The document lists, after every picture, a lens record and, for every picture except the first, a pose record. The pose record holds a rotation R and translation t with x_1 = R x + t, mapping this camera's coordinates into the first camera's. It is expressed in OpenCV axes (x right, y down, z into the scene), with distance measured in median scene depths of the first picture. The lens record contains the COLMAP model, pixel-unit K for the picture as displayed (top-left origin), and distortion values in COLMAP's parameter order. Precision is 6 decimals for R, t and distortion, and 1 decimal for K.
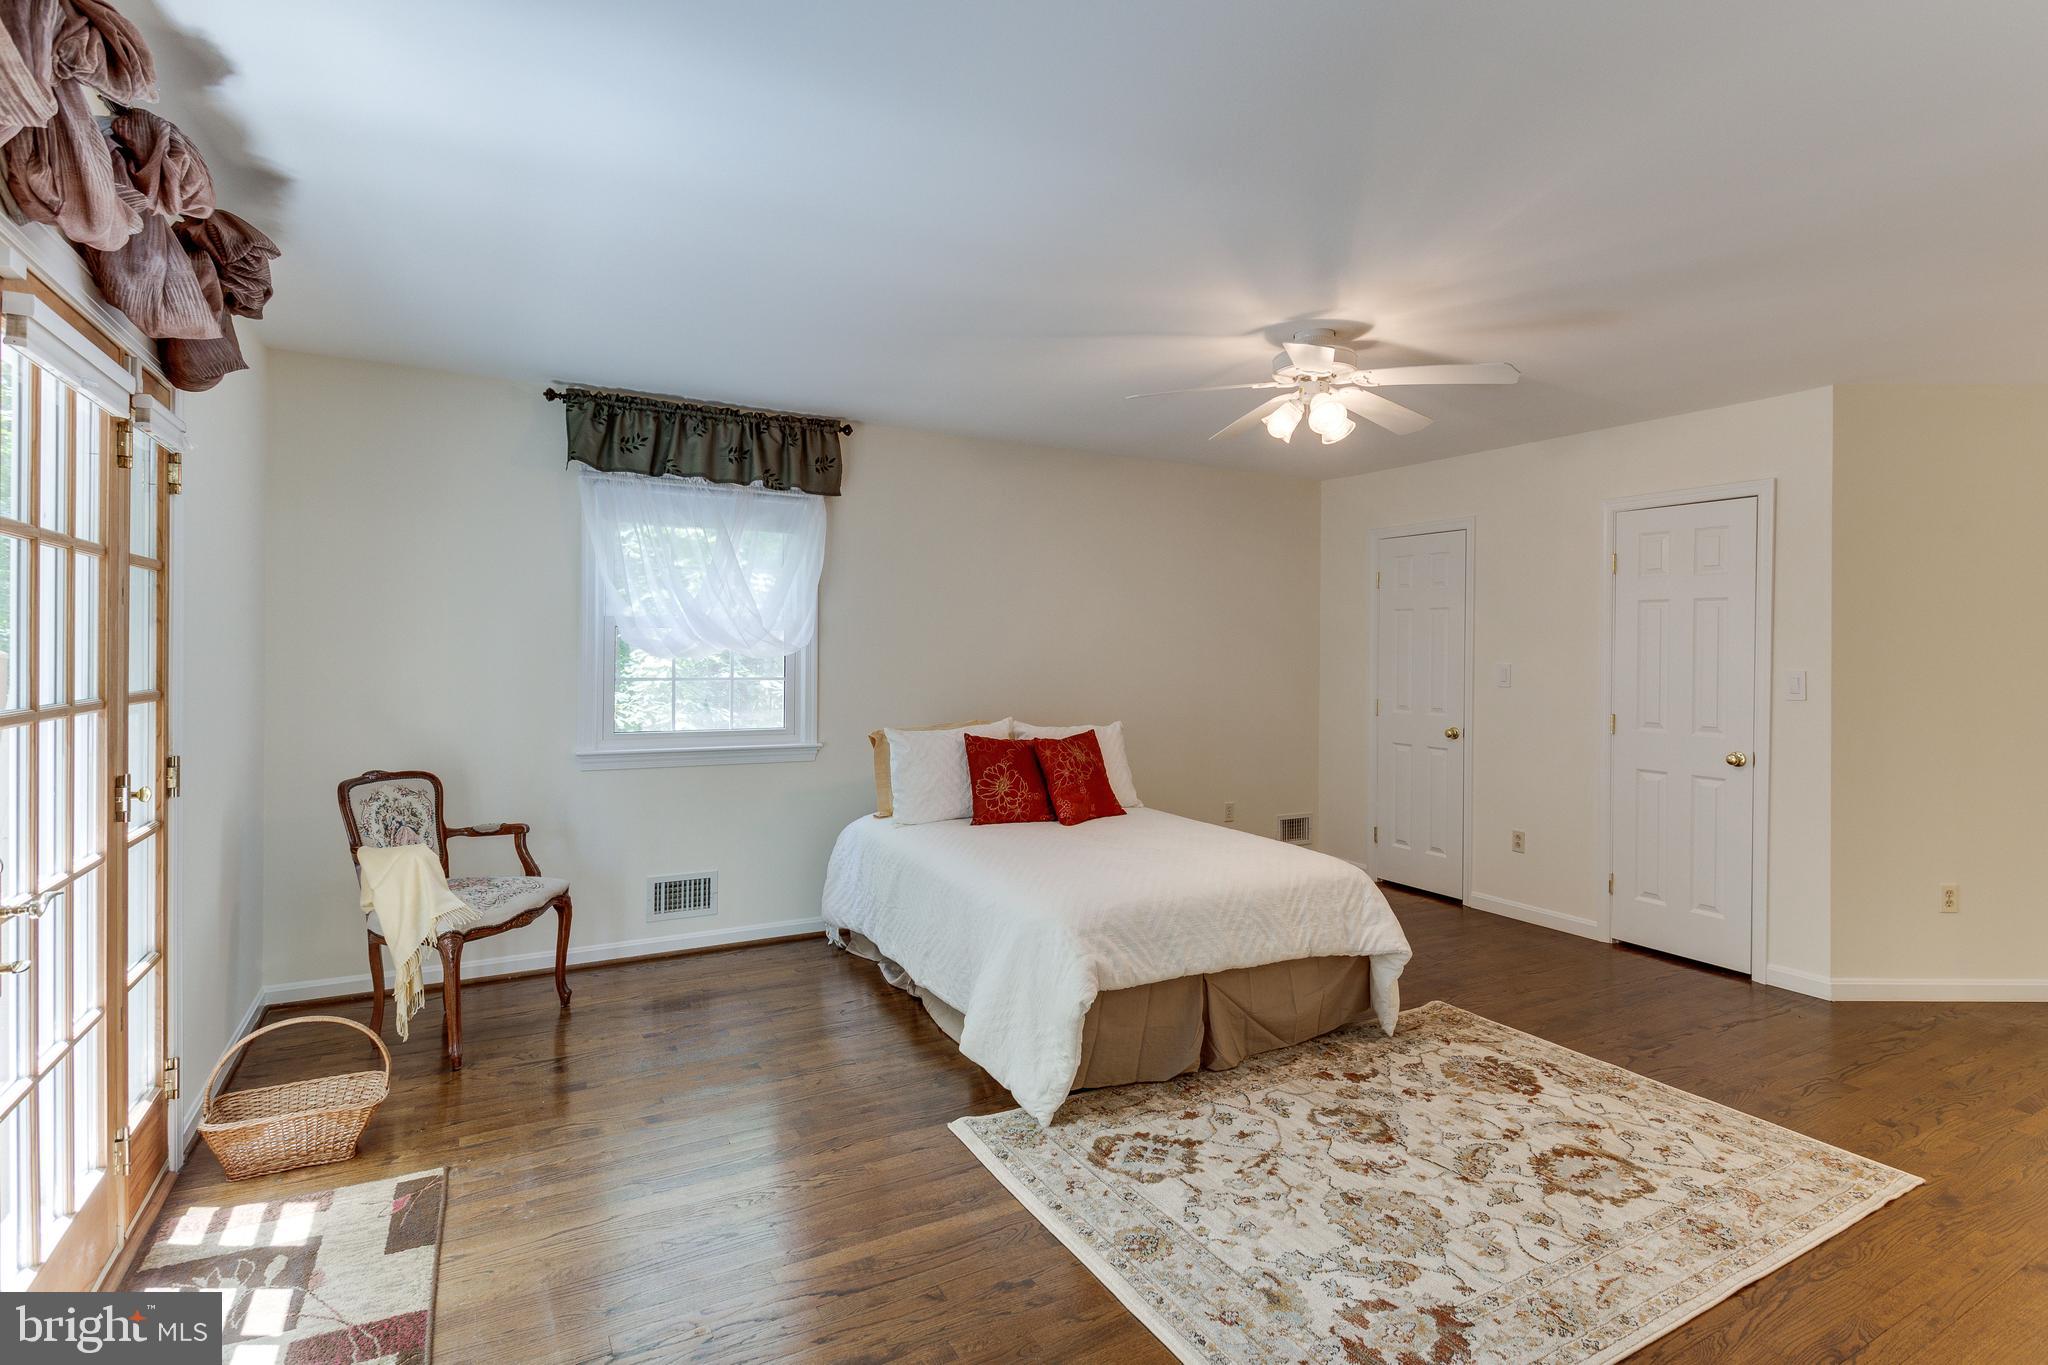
lens RADIAL K [[1017.6, 0, 1058.3], [0, 1017.6, 658.1], [0, 0, 1]] dist [0.002310, 0.000643]
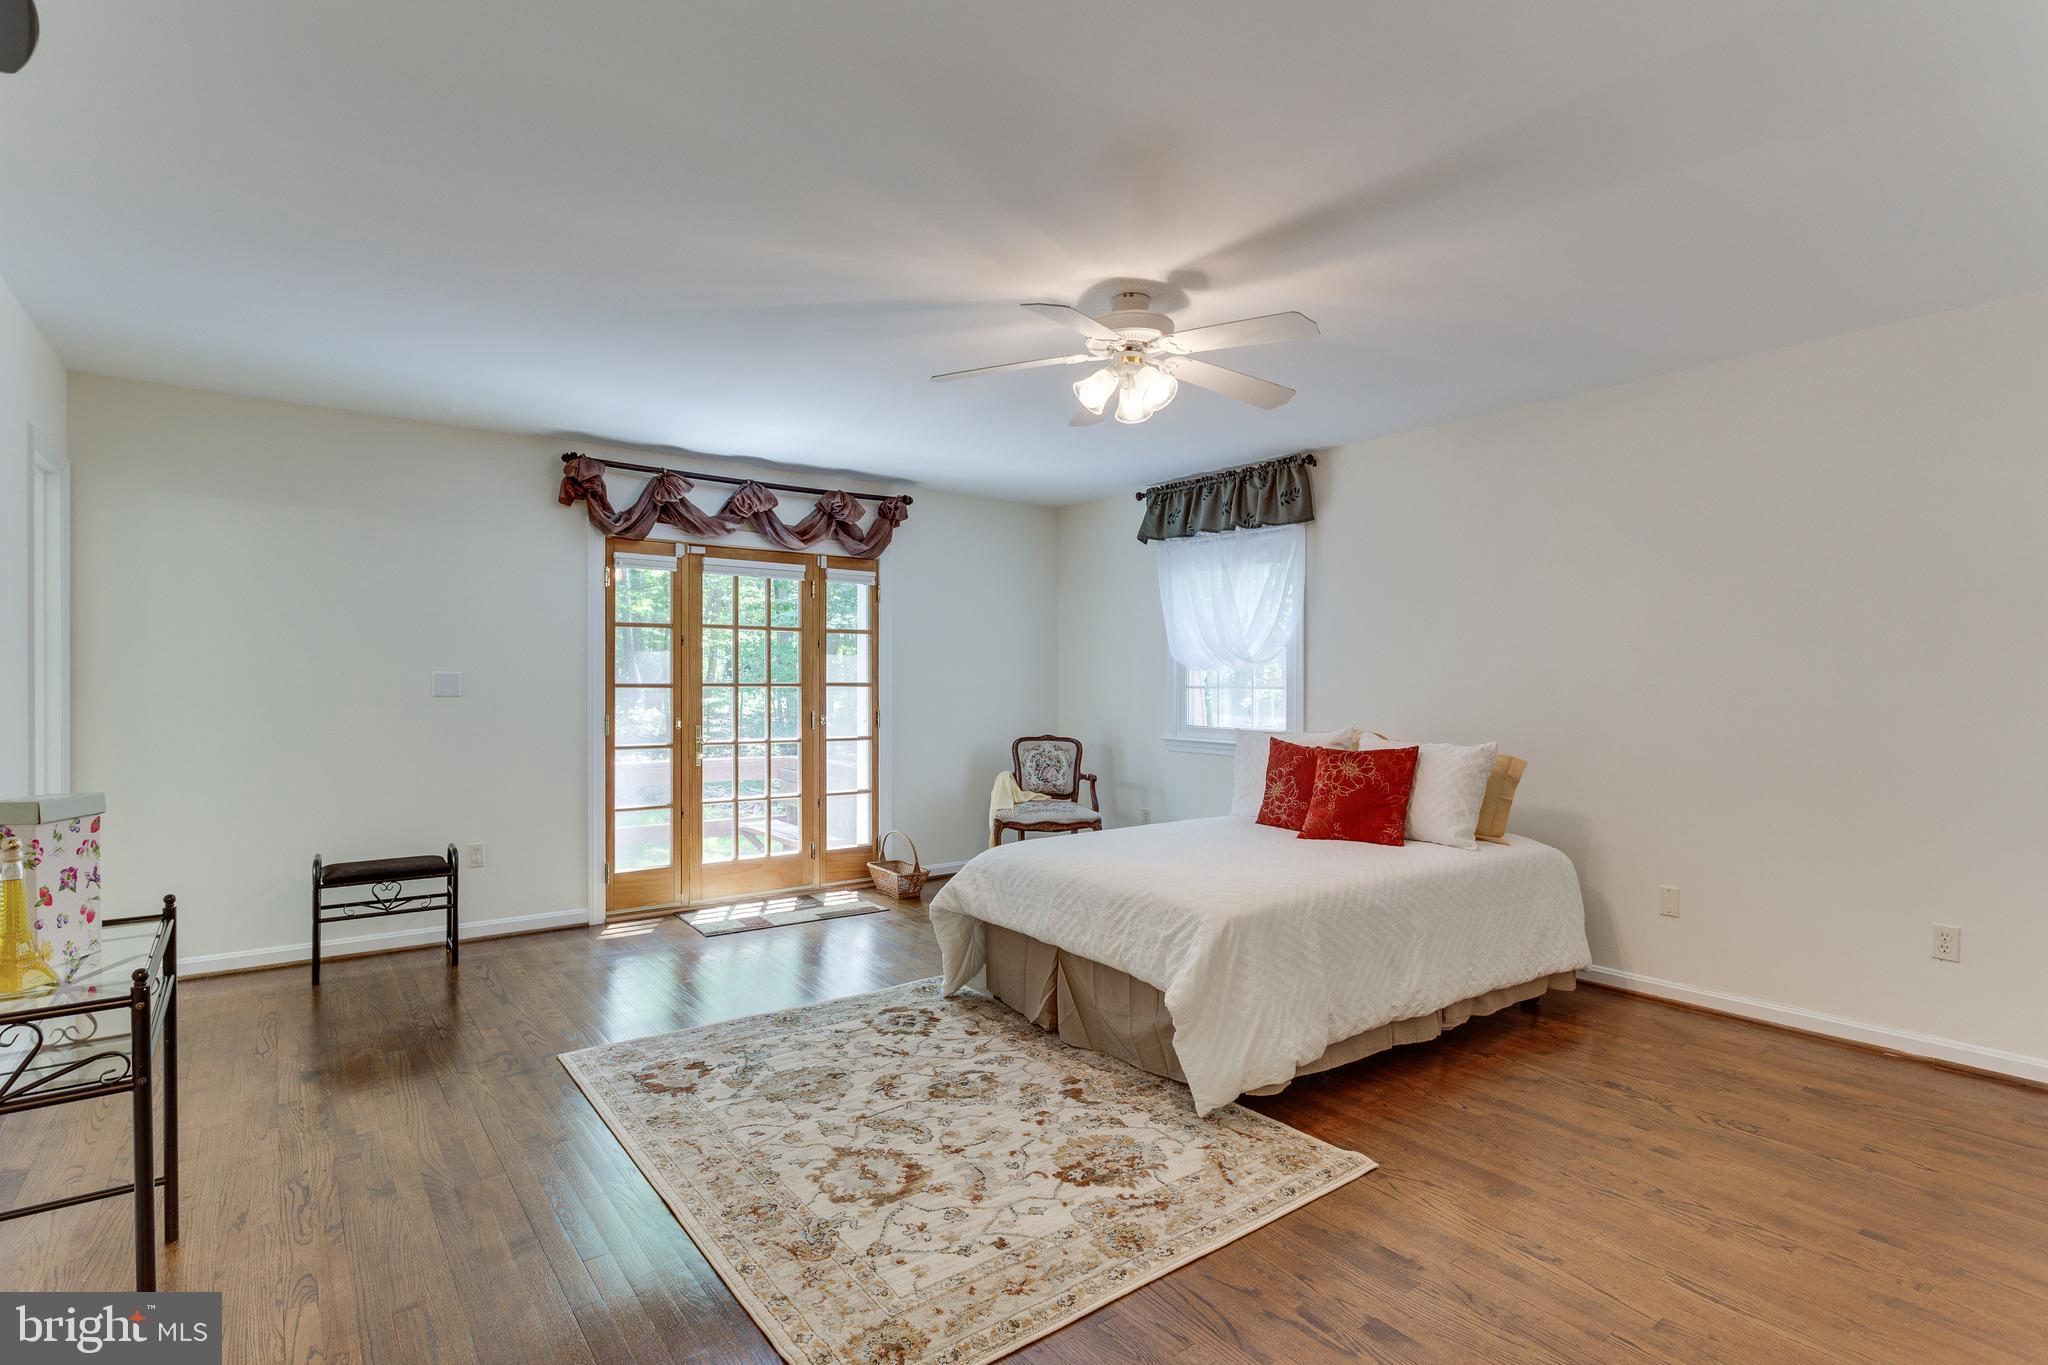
lens RADIAL K [[998.5, 0, 1017.7], [0, 998.5, 690.2], [0, 0, 1]] dist [0.002087, 0.000388]
pose [[0.112501, -0.001630, -0.993650, 1.308191], [-0.008655, 0.999959, -0.002621, 0.045001], [0.993614, 0.008895, 0.112483, 0.913339]]
